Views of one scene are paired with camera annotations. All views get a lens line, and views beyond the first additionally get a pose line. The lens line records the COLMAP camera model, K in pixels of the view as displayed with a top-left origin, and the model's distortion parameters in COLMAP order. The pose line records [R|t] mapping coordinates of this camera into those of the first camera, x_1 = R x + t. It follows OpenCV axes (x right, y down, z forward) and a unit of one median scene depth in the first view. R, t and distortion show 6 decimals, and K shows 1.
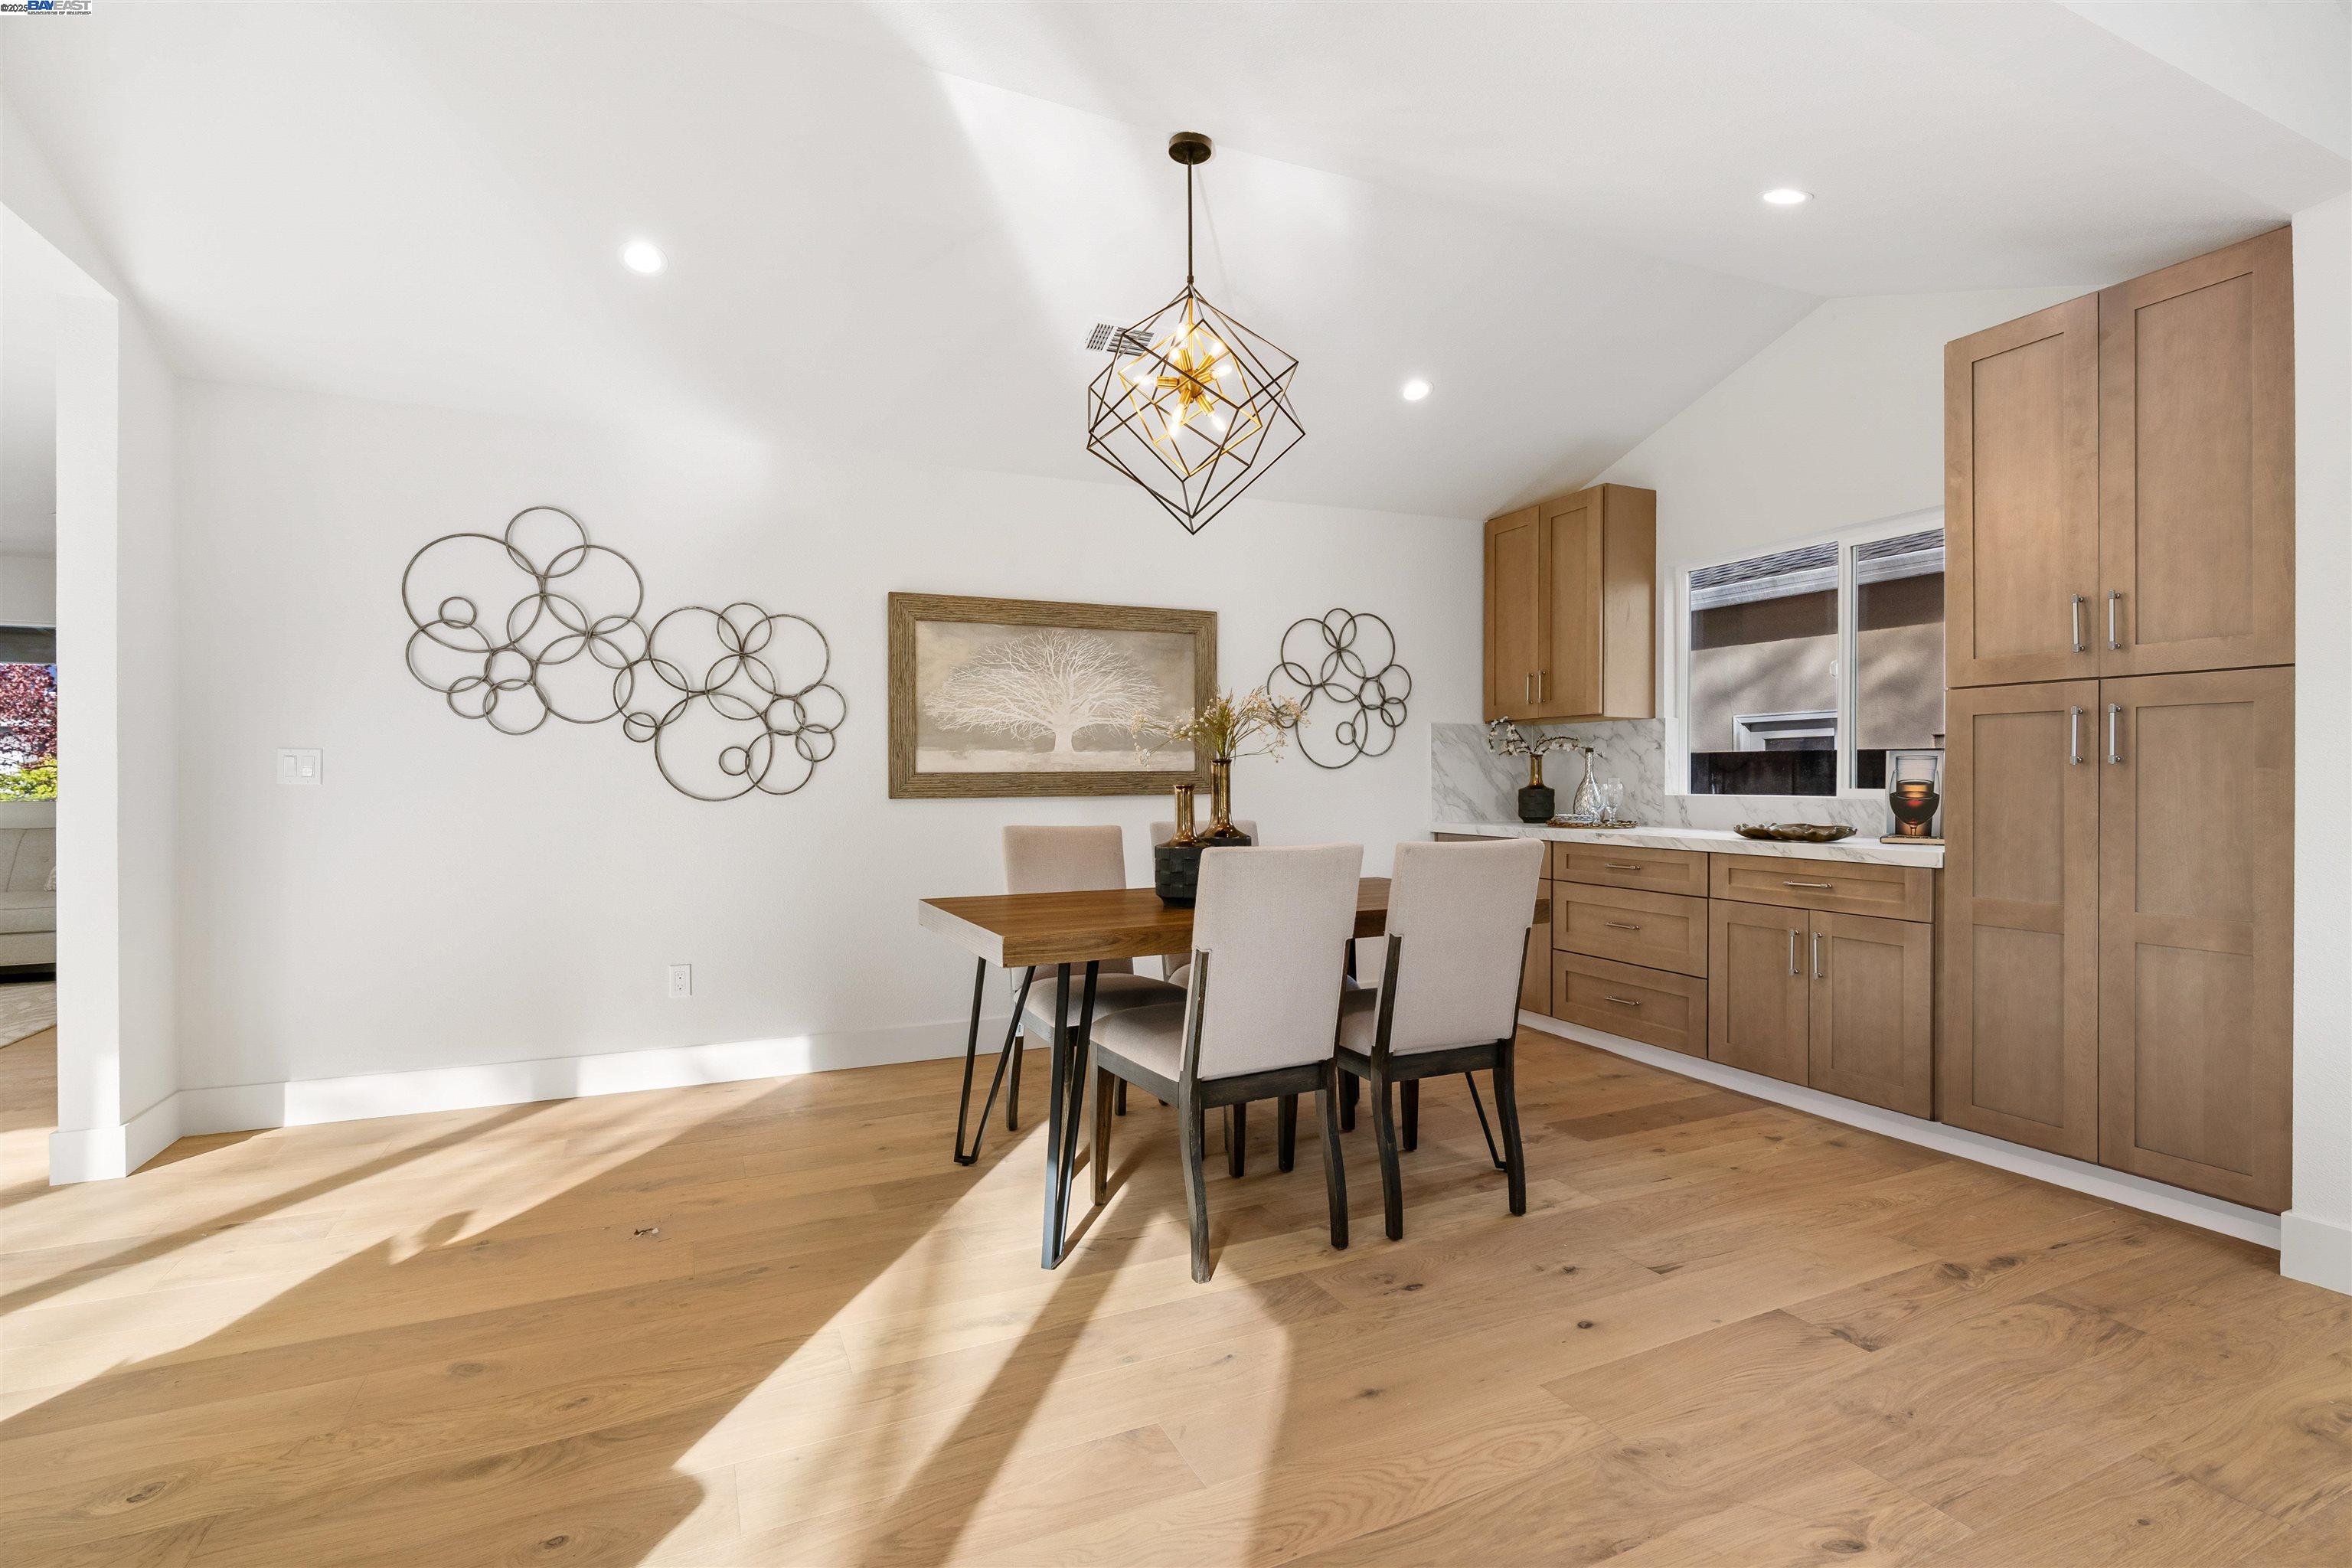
lens RADIAL K [[1083.0, 0, 1176.6], [0, 1083.0, 778.9], [0, 0, 1]] dist [-0.005970, 0.001837]
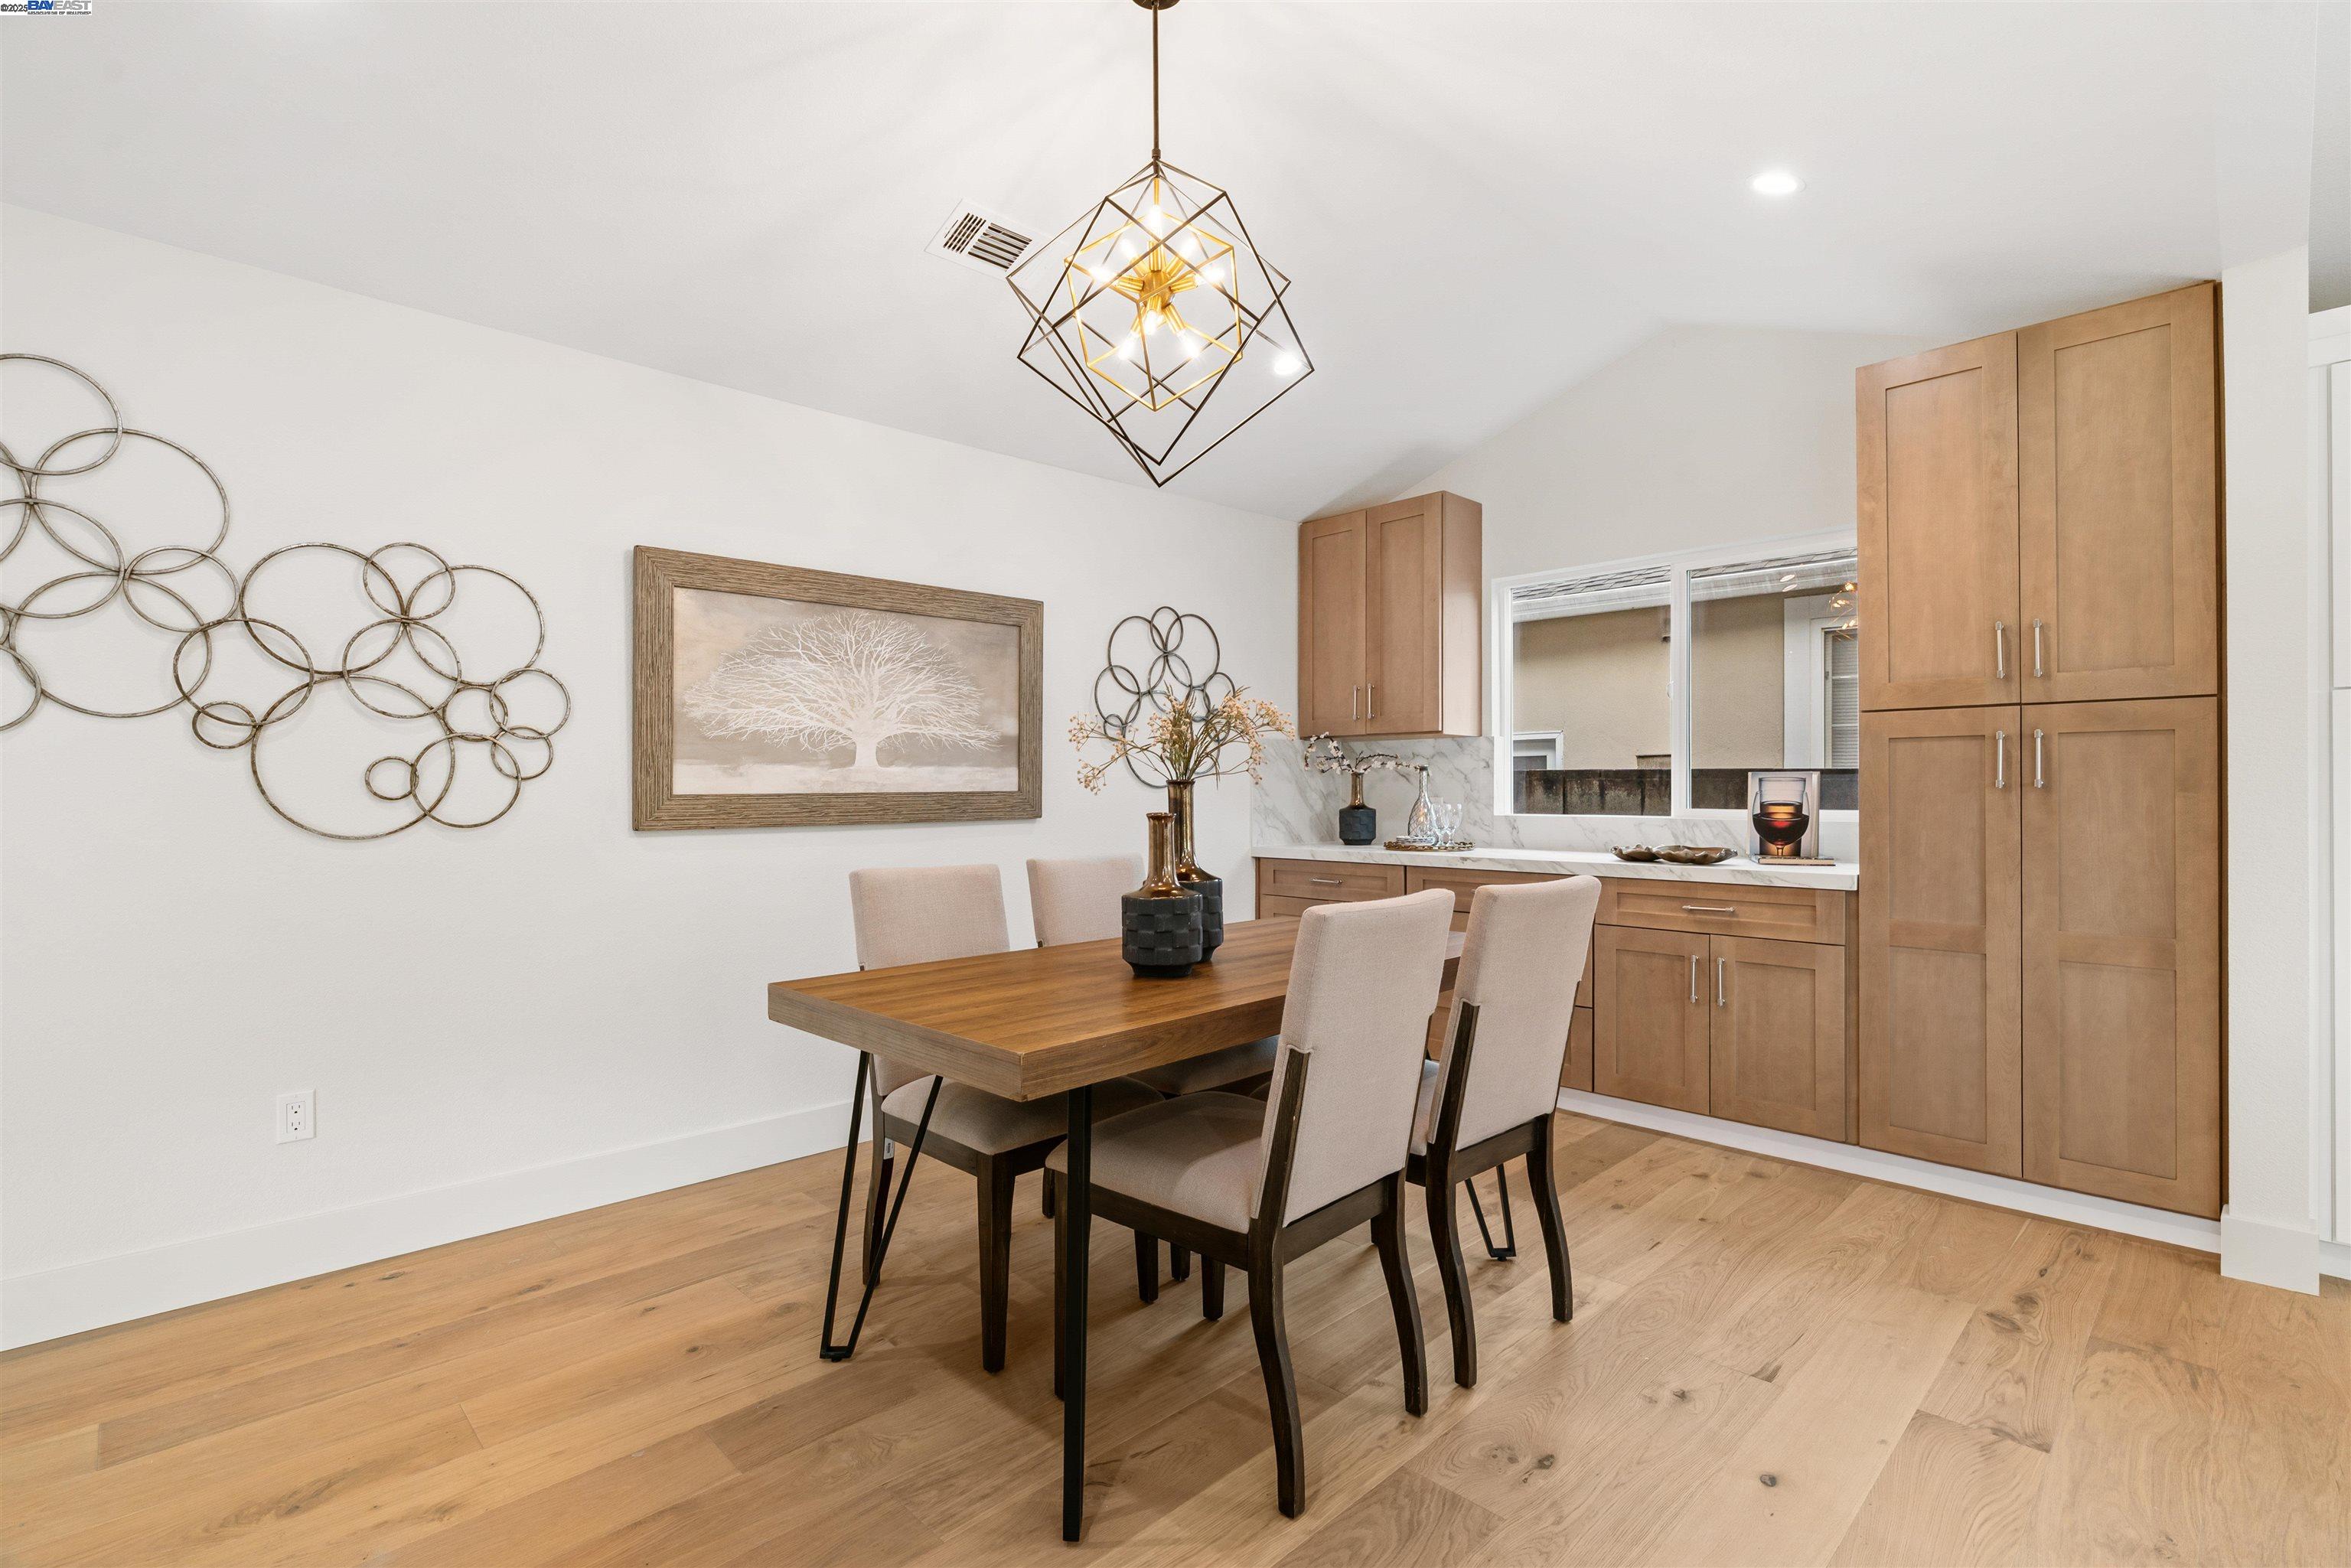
lens RADIAL K [[1082.5, 0, 1177.5], [0, 1082.5, 787.9], [0, 0, 1]] dist [-0.005970, 0.001837]
pose [[0.942883, -0.000656, 0.333122, -0.205654], [0.001856, 0.999993, -0.003282, -0.009946], [-0.333118, 0.003713, 0.942878, 0.249270]]
